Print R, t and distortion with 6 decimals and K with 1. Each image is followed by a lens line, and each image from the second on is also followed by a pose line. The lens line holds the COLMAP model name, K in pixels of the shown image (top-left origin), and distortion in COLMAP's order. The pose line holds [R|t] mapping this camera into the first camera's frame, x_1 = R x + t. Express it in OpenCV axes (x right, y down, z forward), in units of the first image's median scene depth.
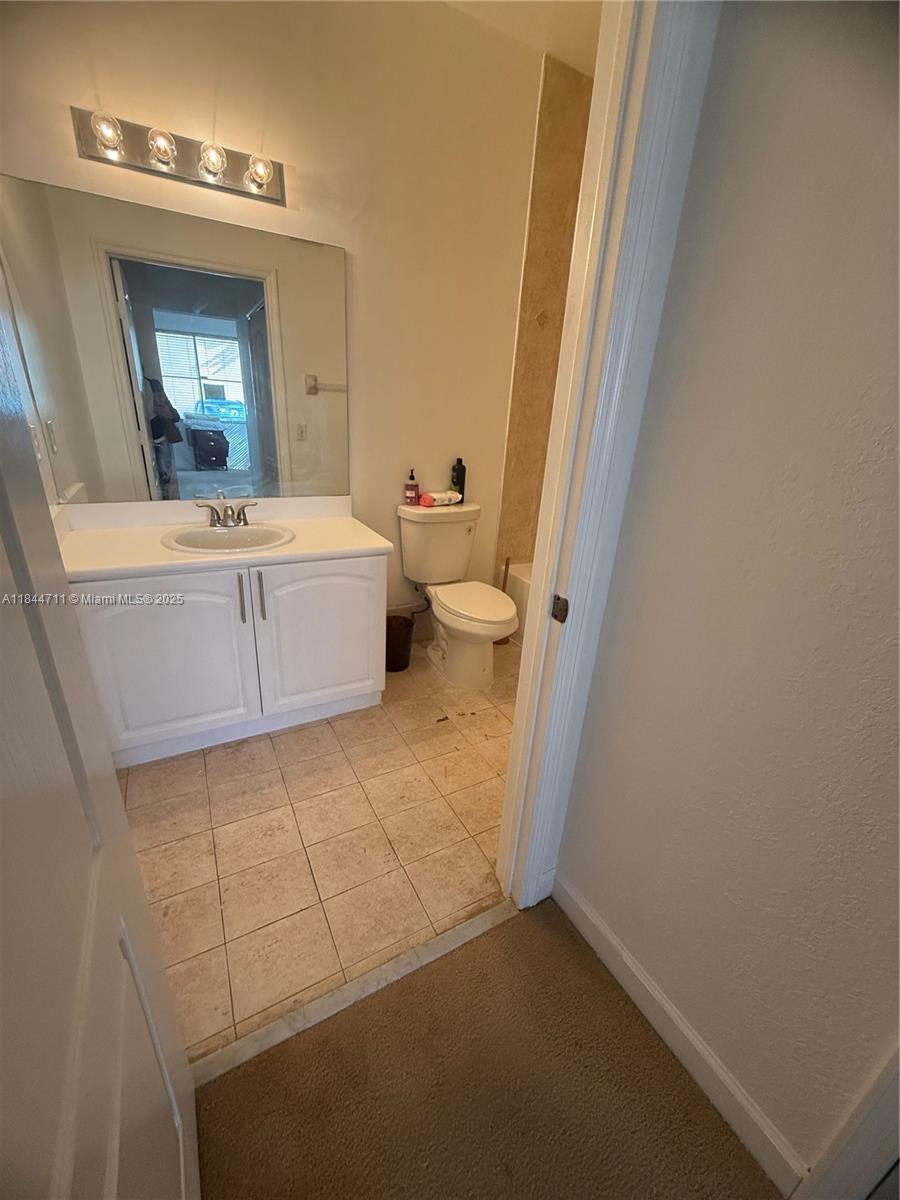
lens RADIAL K [[479.4, 0, 449.0], [0, 479.4, 599.7], [0, 0, 1]] dist [-0.002129, 0.000143]
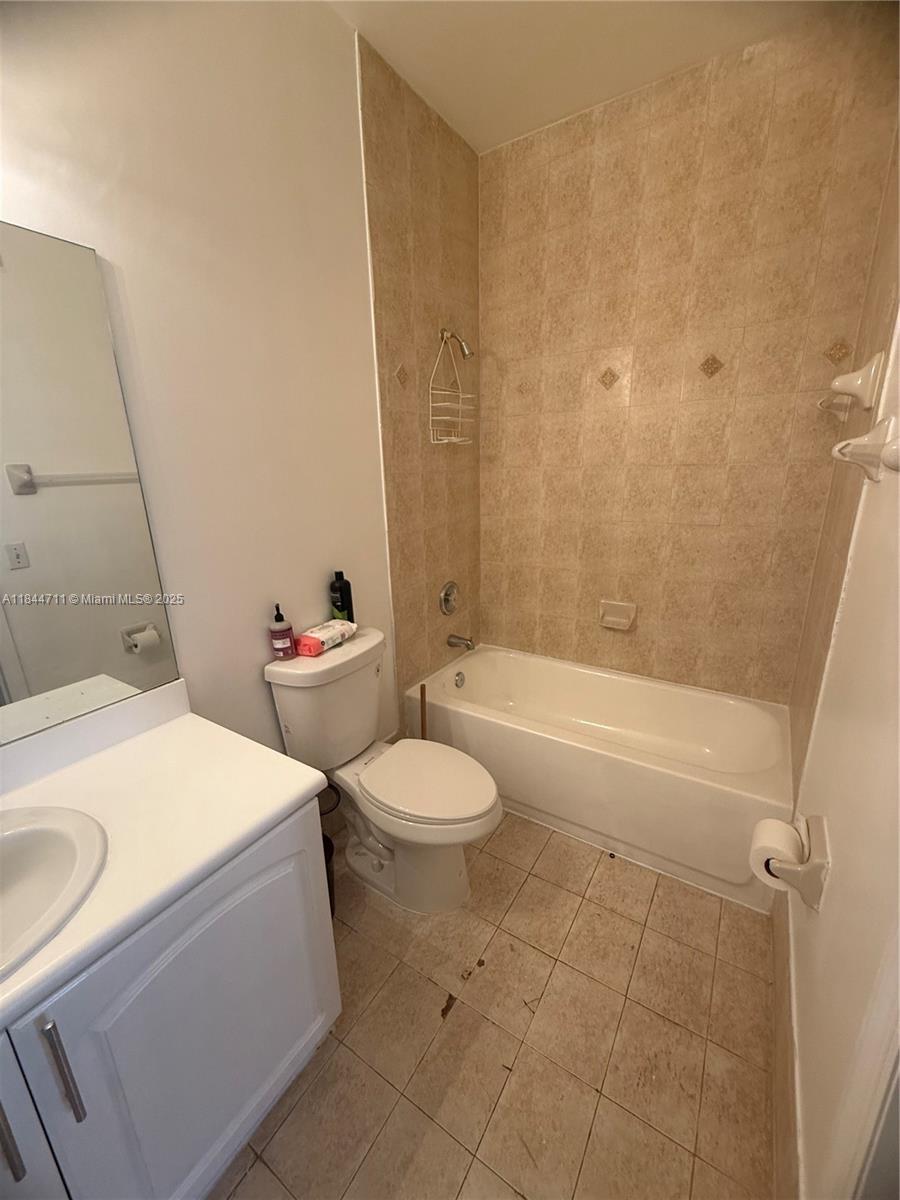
lens RADIAL K [[479.4, 0, 451.3], [0, 479.4, 598.9], [0, 0, 1]] dist [-0.002129, 0.000143]
pose [[0.875810, -0.207955, 0.435559, -0.144648], [0.248315, 0.967966, -0.037155, -0.195678], [-0.413880, 0.140697, 0.899393, 0.333167]]
